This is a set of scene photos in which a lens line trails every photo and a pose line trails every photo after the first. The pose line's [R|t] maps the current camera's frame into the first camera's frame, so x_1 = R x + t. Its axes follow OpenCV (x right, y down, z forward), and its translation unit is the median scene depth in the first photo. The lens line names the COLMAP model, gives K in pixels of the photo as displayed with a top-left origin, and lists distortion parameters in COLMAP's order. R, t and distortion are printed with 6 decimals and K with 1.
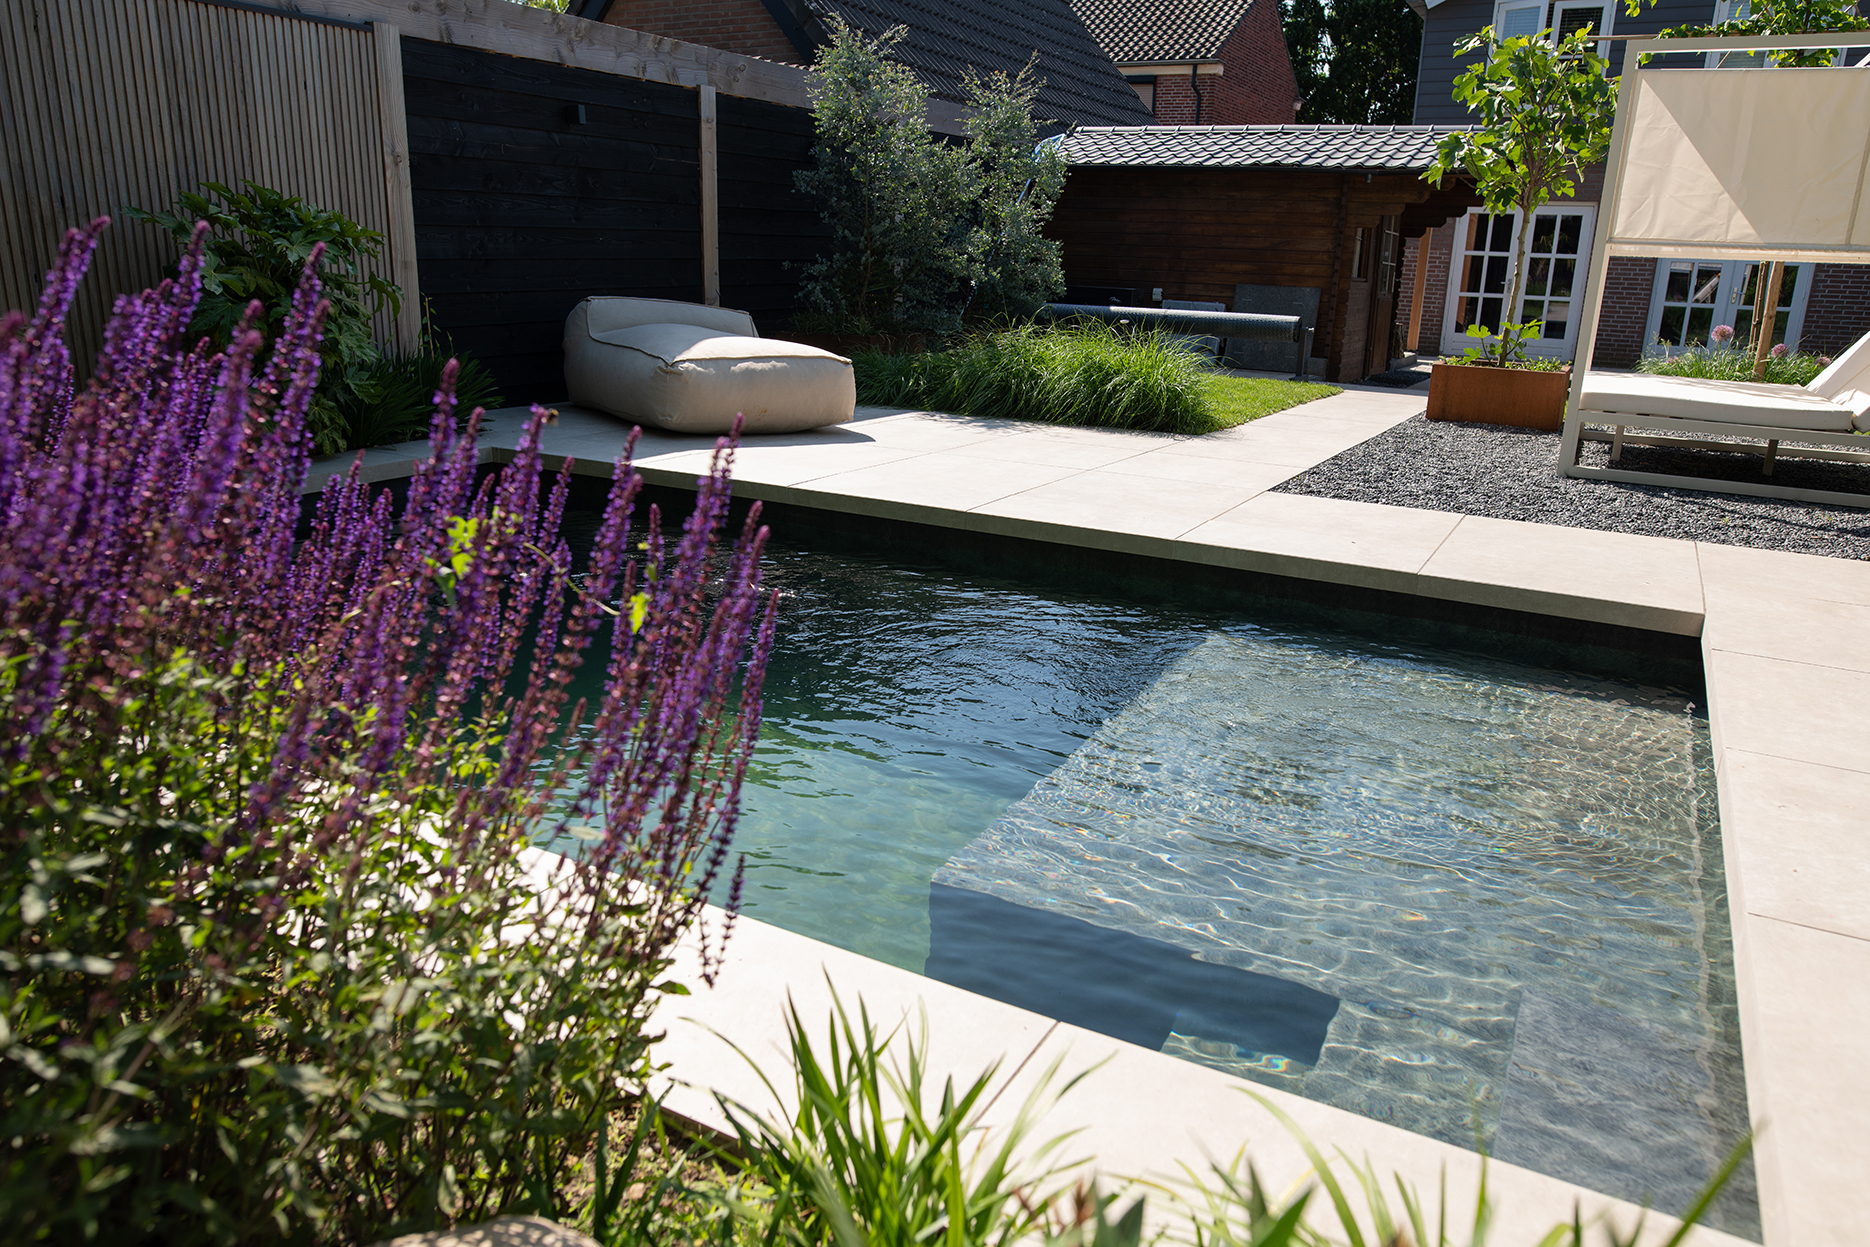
lens RADIAL K [[1285.6, 0, 939.0], [0, 1285.6, 615.3], [0, 0, 1]] dist [-0.027145, 0.018151]
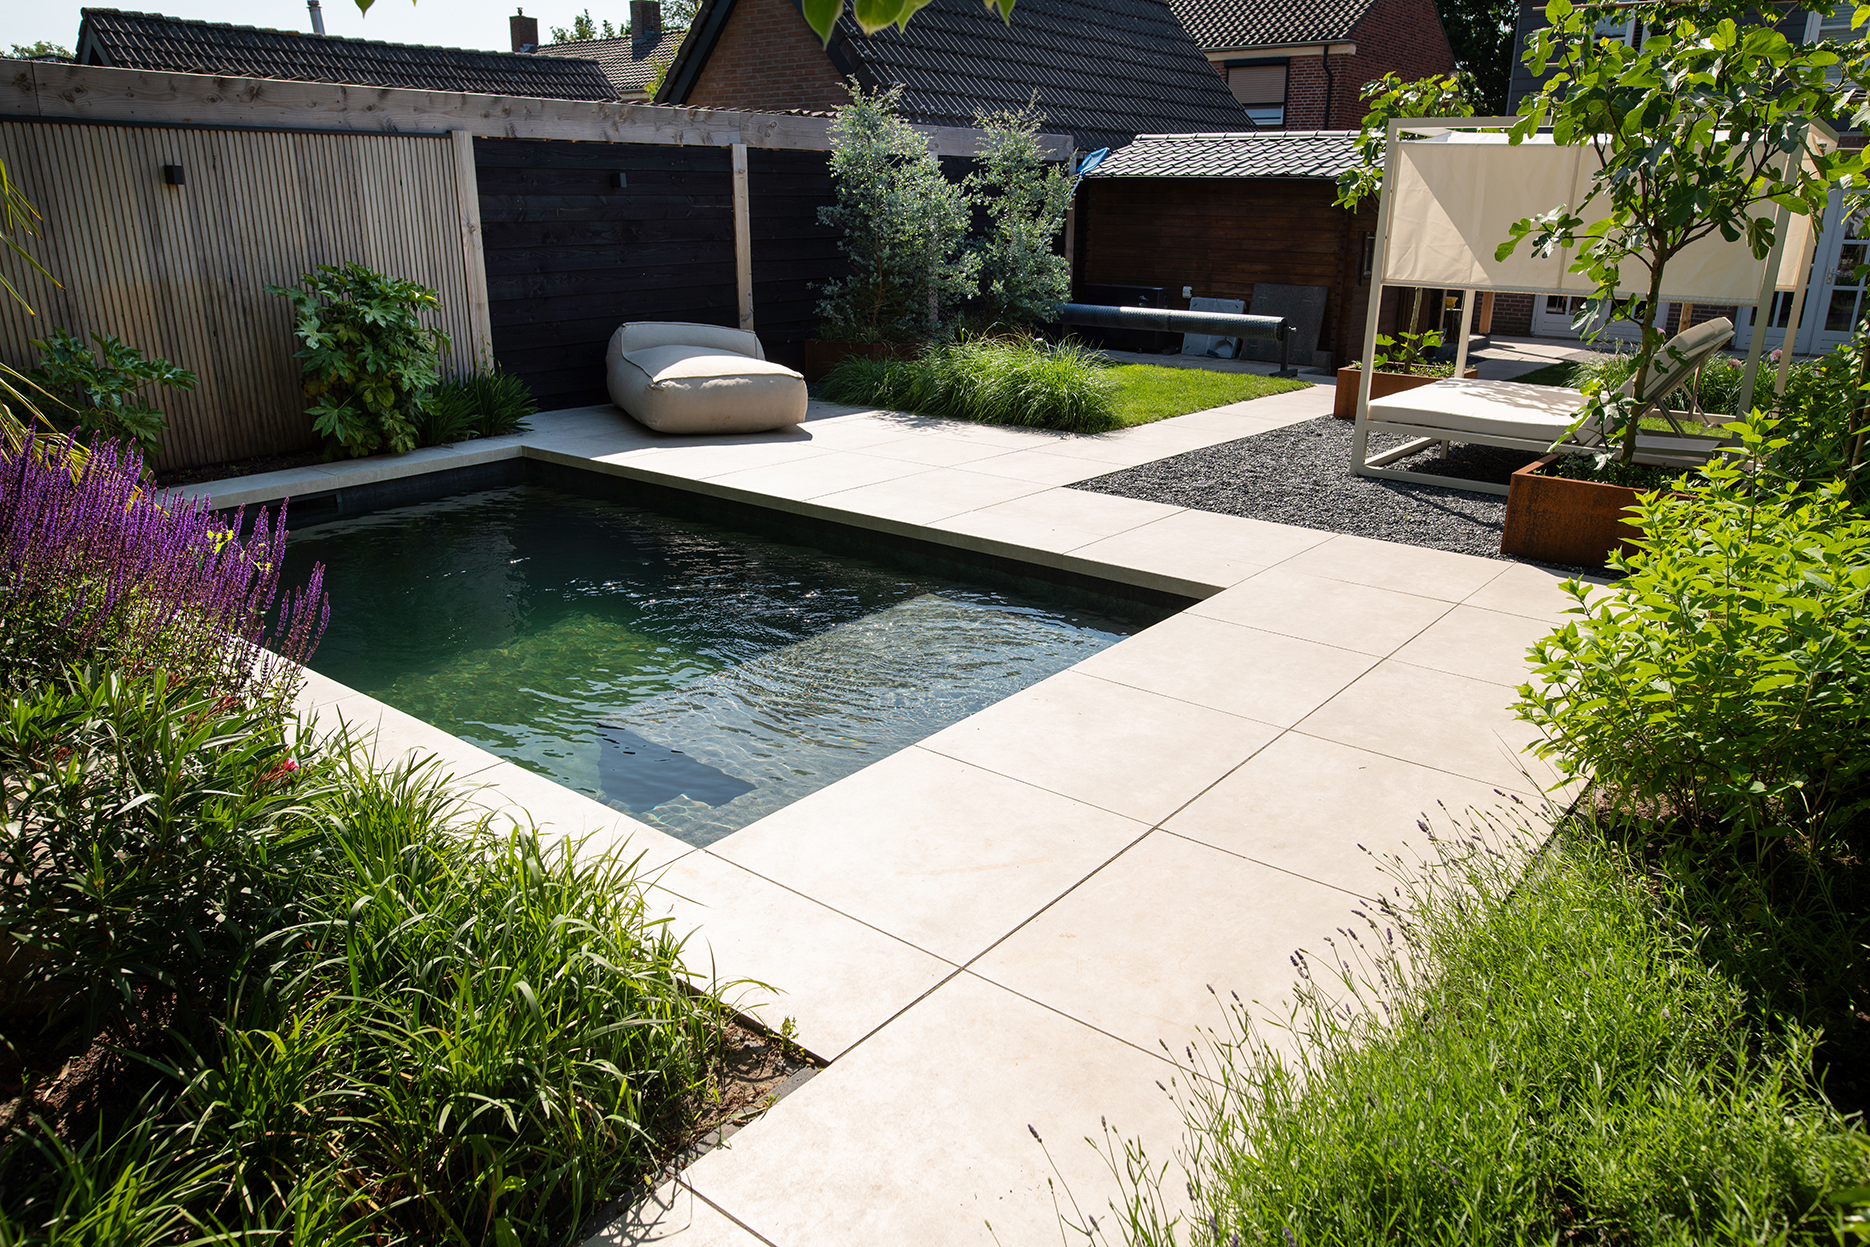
lens RADIAL K [[1285.6, 0, 935.9], [0, 1285.6, 628.6], [0, 0, 1]] dist [-0.027145, 0.018151]
pose [[0.982957, 0.036478, -0.180180, 0.260183], [-0.028753, 0.998559, 0.045304, -0.006911], [0.181574, -0.039352, 0.982590, -0.213389]]
